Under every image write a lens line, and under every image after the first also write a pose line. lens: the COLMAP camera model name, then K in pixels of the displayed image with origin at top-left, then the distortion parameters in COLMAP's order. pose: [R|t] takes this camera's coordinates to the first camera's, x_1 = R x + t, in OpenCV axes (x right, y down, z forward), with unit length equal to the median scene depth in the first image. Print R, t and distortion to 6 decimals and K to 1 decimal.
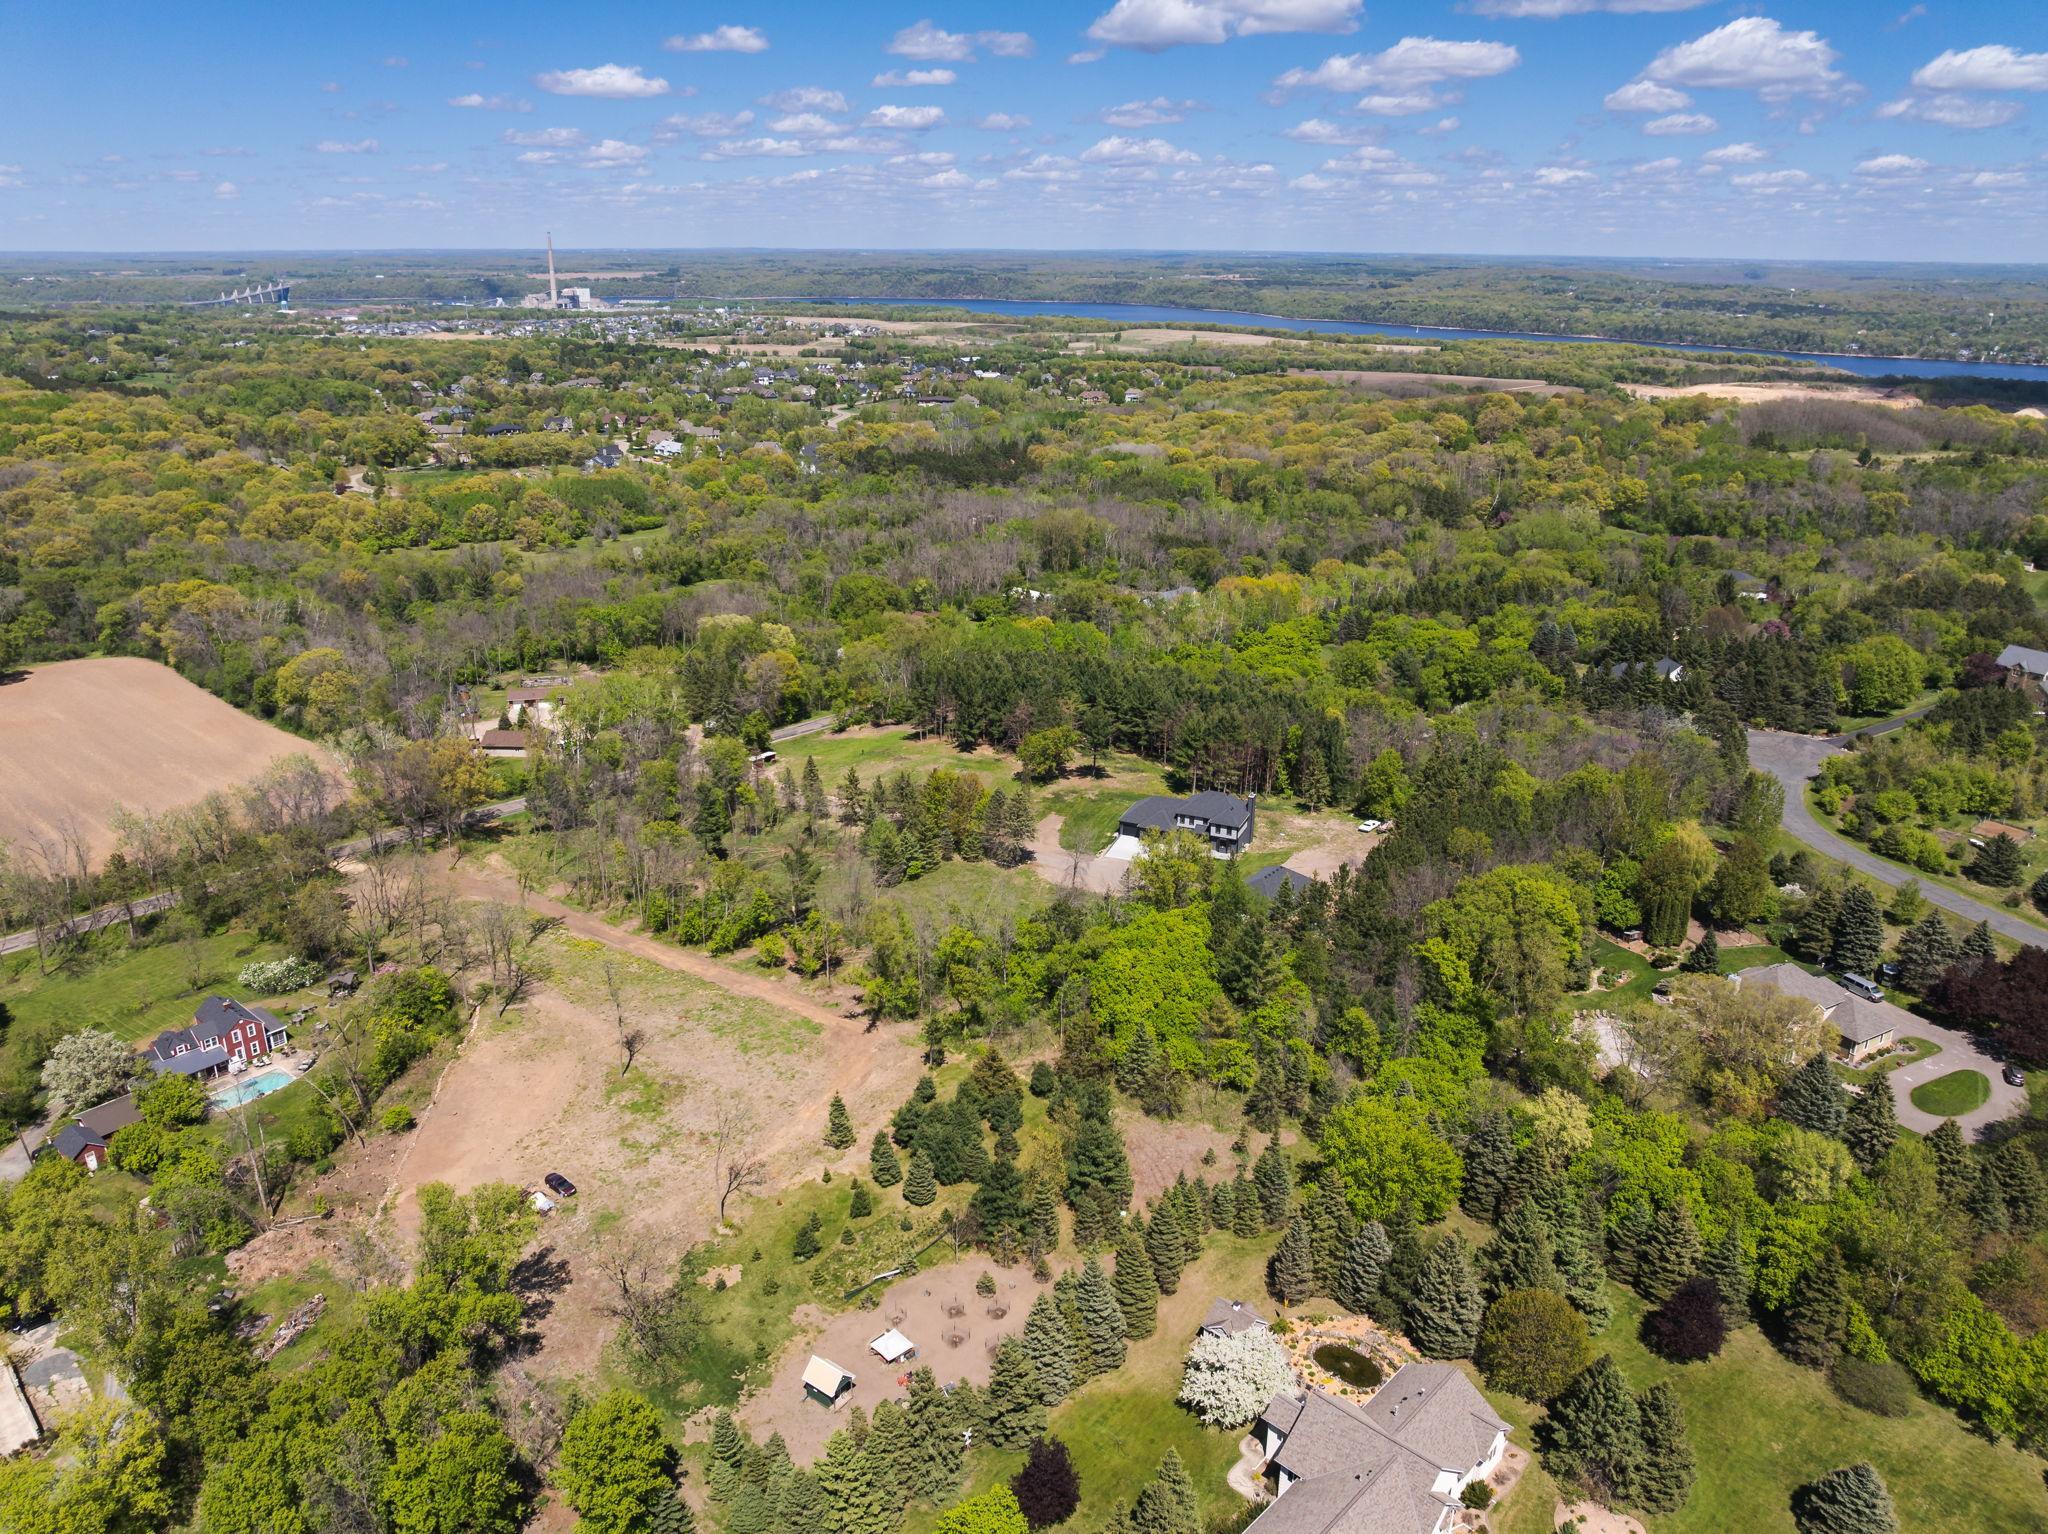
lens RADIAL K [[1419.0, 0, 1023.2], [0, 1419.0, 806.4], [0, 0, 1]] dist [-0.039058, 0.002152]
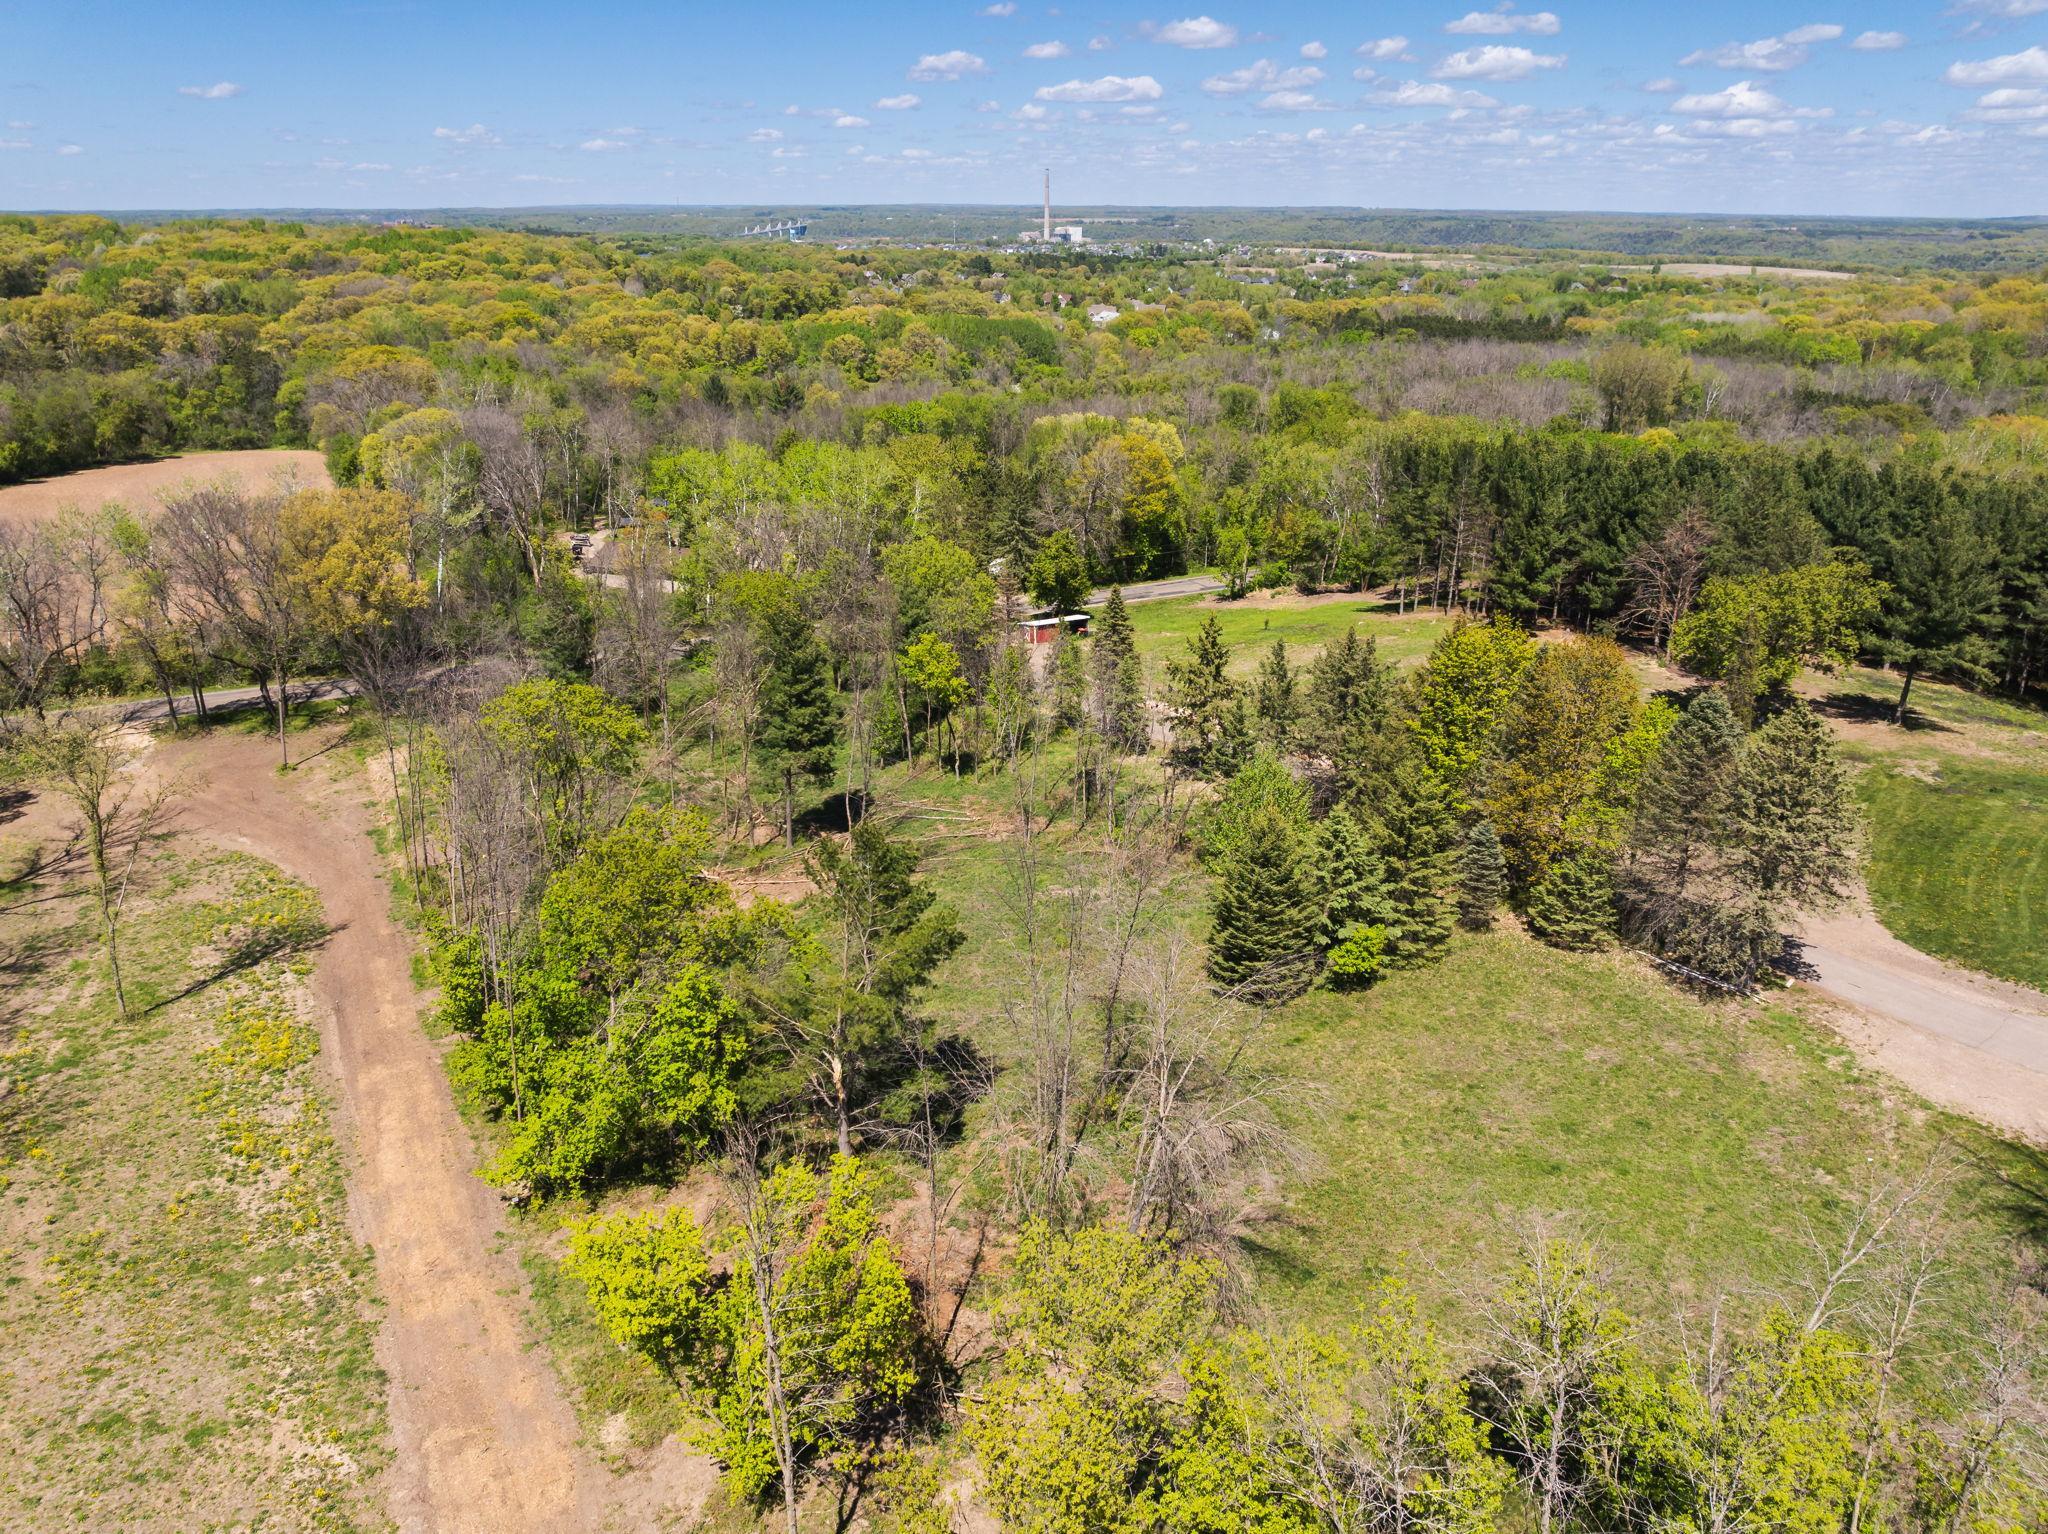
lens RADIAL K [[1459.2, 0, 1024.6], [0, 1459.2, 761.9], [0, 0, 1]] dist [-0.062309, 0.036406]
pose [[0.948370, 0.112903, -0.296389, -0.040225], [-0.115153, 0.993298, 0.009914, 0.008384], [0.295522, 0.024728, 0.955016, 0.489875]]
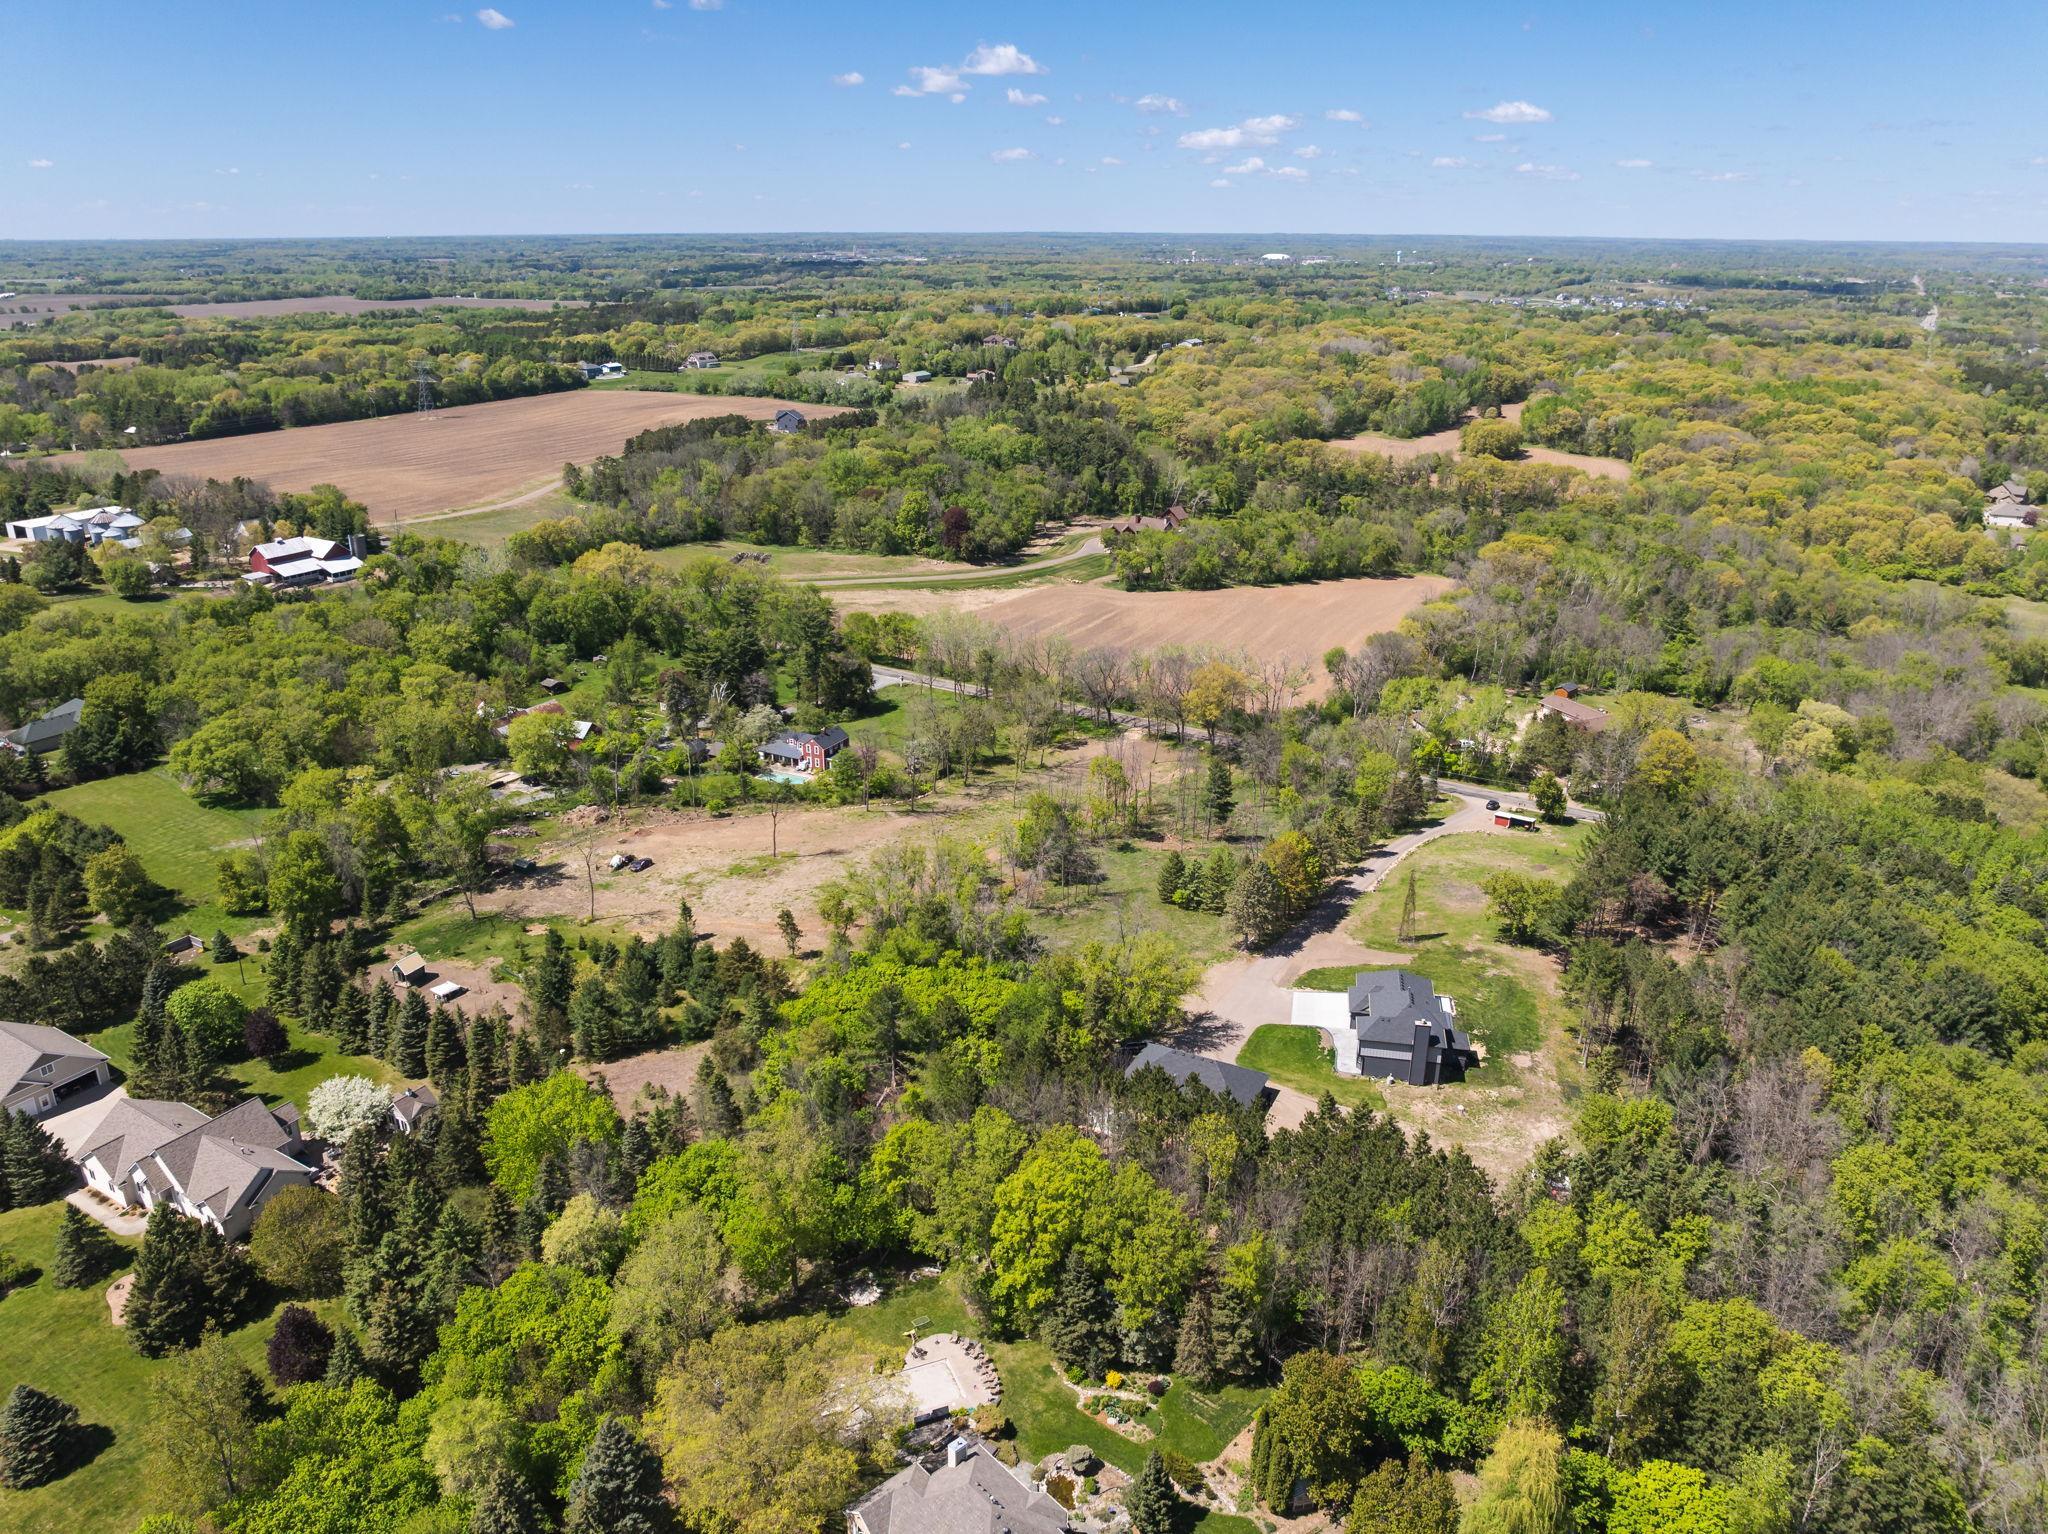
lens RADIAL K [[1419.0, 0, 1023.2], [0, 1419.0, 806.4], [0, 0, 1]] dist [-0.039058, 0.002152]
pose [[0.213788, 0.367829, -0.904984, 0.512116], [-0.354688, 0.892410, 0.278929, -0.165402], [0.910215, 0.261355, 0.321251, 0.398842]]
